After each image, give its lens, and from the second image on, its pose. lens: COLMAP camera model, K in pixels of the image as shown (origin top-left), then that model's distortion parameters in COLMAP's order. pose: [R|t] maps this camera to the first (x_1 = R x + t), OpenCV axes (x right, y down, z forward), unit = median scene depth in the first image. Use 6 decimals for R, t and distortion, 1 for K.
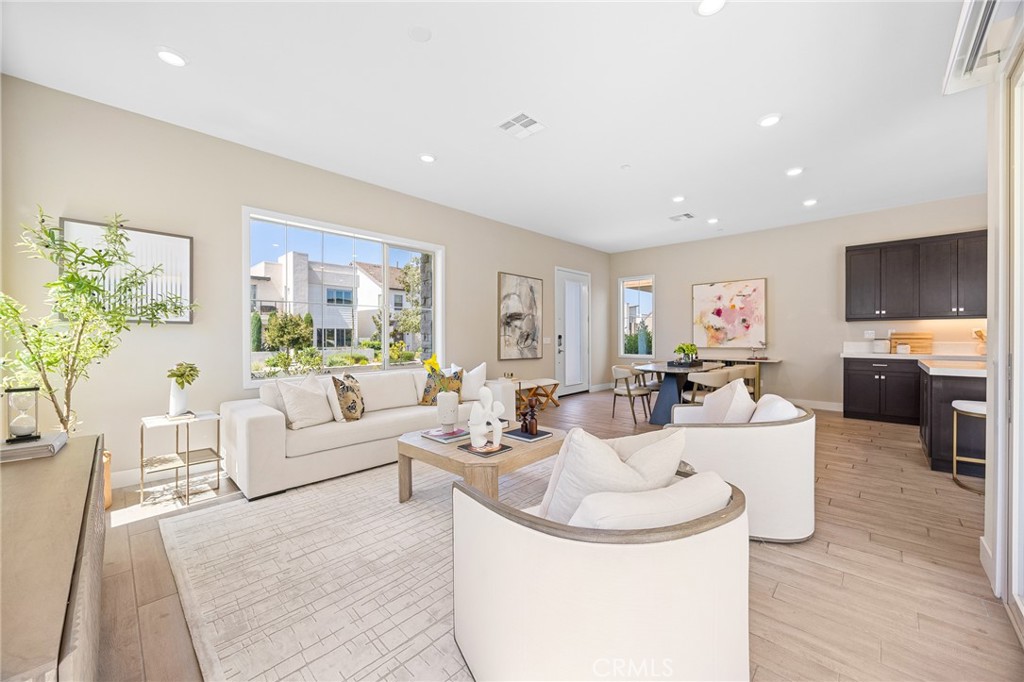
lens RADIAL K [[389.5, 0, 519.0], [0, 389.5, 339.7], [0, 0, 1]] dist [-0.000789, -0.000356]
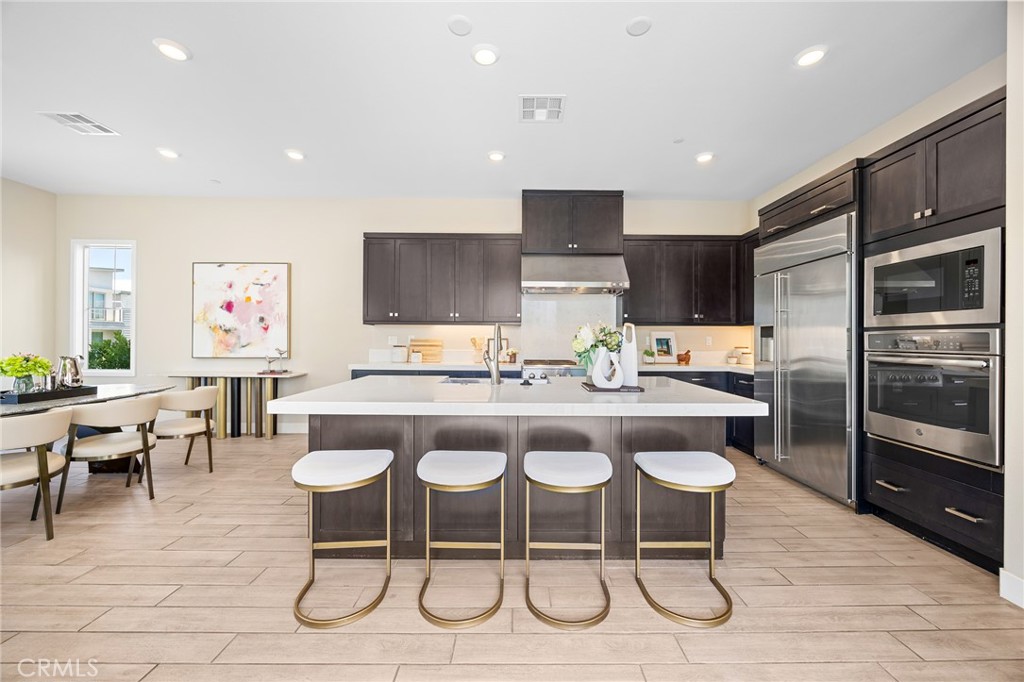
lens RADIAL K [[389.5, 0, 519.0], [0, 389.5, 339.7], [0, 0, 1]] dist [-0.000789, -0.000356]
pose [[0.728599, 0.011164, 0.684850, 0.457194], [-0.004918, 0.999927, -0.011069, -0.006351], [-0.684923, 0.004697, 0.728600, 0.161126]]
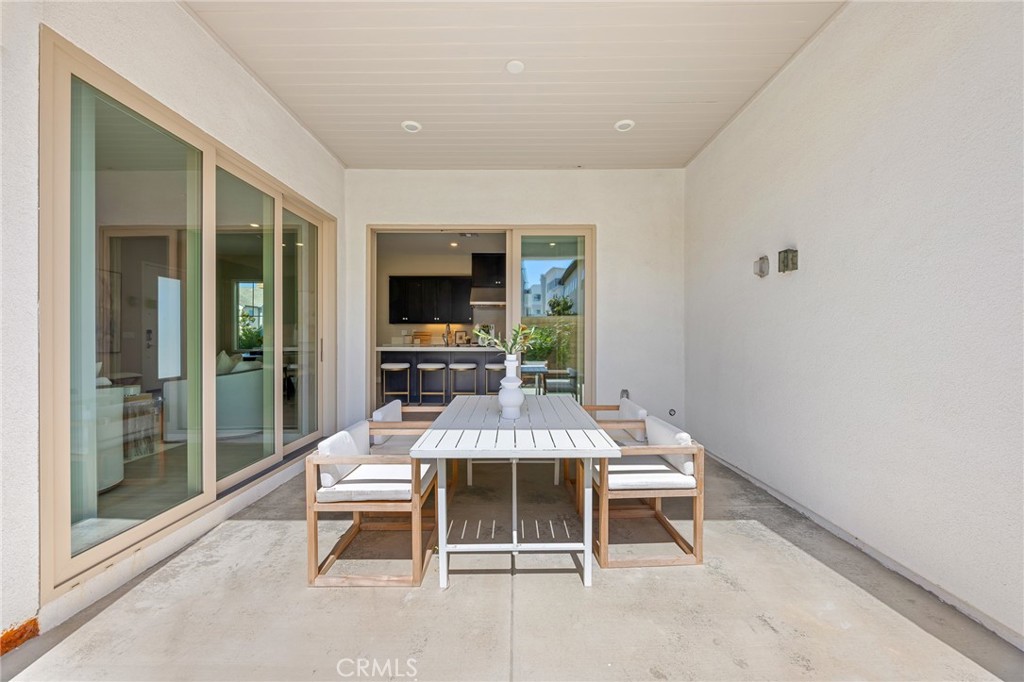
lens RADIAL K [[389.5, 0, 519.0], [0, 389.5, 339.7], [0, 0, 1]] dist [-0.000789, -0.000356]
pose [[0.729745, 0.003343, 0.683711, 0.130056], [0.001786, 0.999975, -0.006795, 0.024810], [-0.683717, 0.006179, 0.729721, -0.442999]]
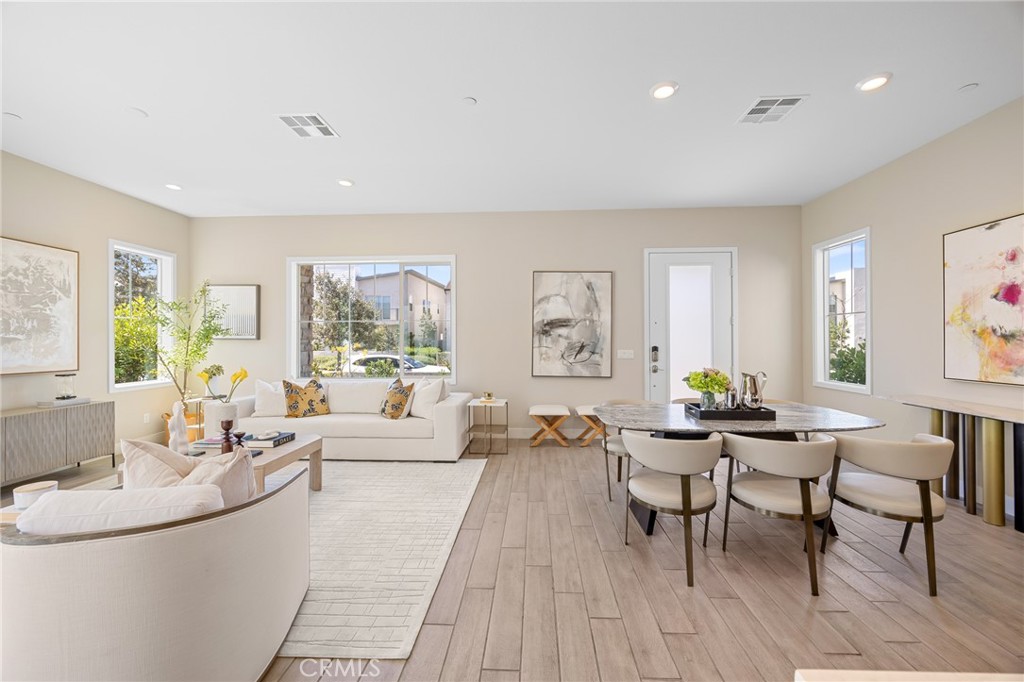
lens RADIAL K [[389.5, 0, 519.0], [0, 389.5, 339.7], [0, 0, 1]] dist [-0.000789, -0.000356]
pose [[0.647663, -0.000507, -0.761927, 0.539811], [-0.006190, 0.999963, -0.005927, -0.020027], [0.761902, 0.008555, 0.647636, 0.409891]]
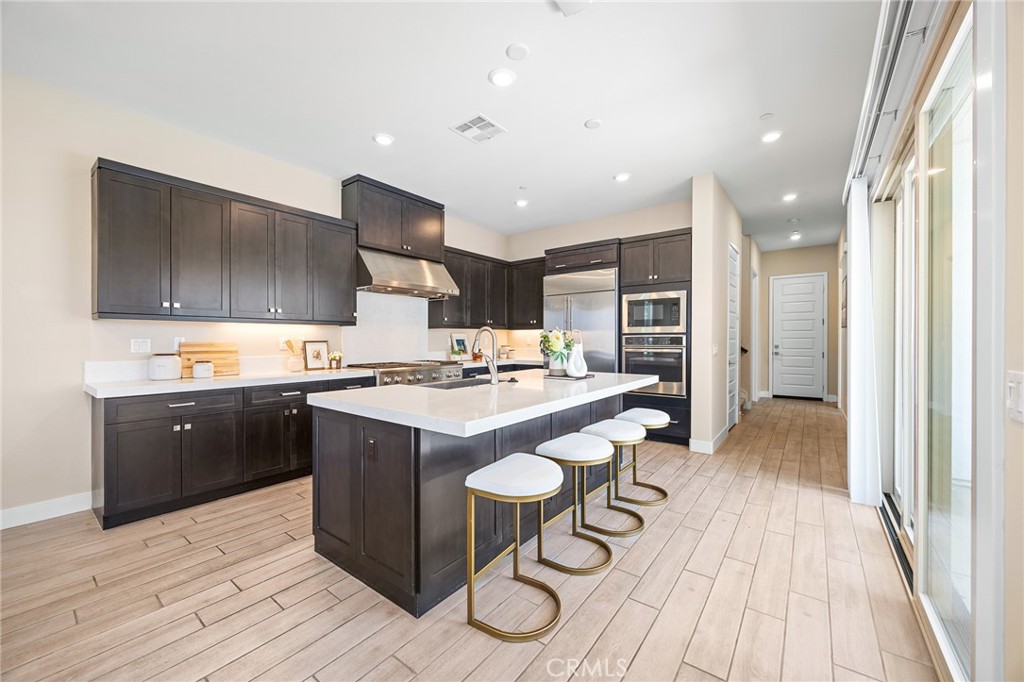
lens RADIAL K [[389.5, 0, 519.0], [0, 389.5, 339.7], [0, 0, 1]] dist [-0.000789, -0.000356]
pose [[-0.105185, 0.007550, 0.994424, 0.285500], [0.012378, 0.999904, -0.006283, -0.010562], [-0.994376, 0.011649, -0.105268, 0.483030]]
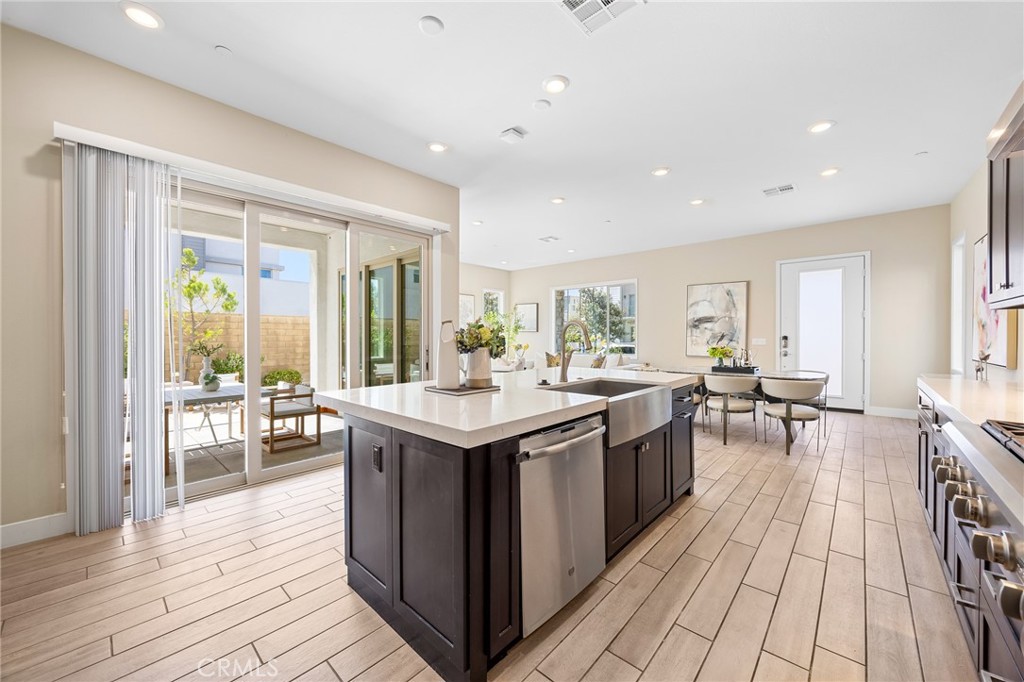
lens RADIAL K [[389.5, 0, 519.0], [0, 389.5, 339.7], [0, 0, 1]] dist [-0.000789, -0.000356]
pose [[0.027511, 0.013739, -0.999527, 1.115818], [-0.009323, 0.999866, 0.013487, -0.010716], [0.999578, 0.008948, 0.027635, 0.406317]]
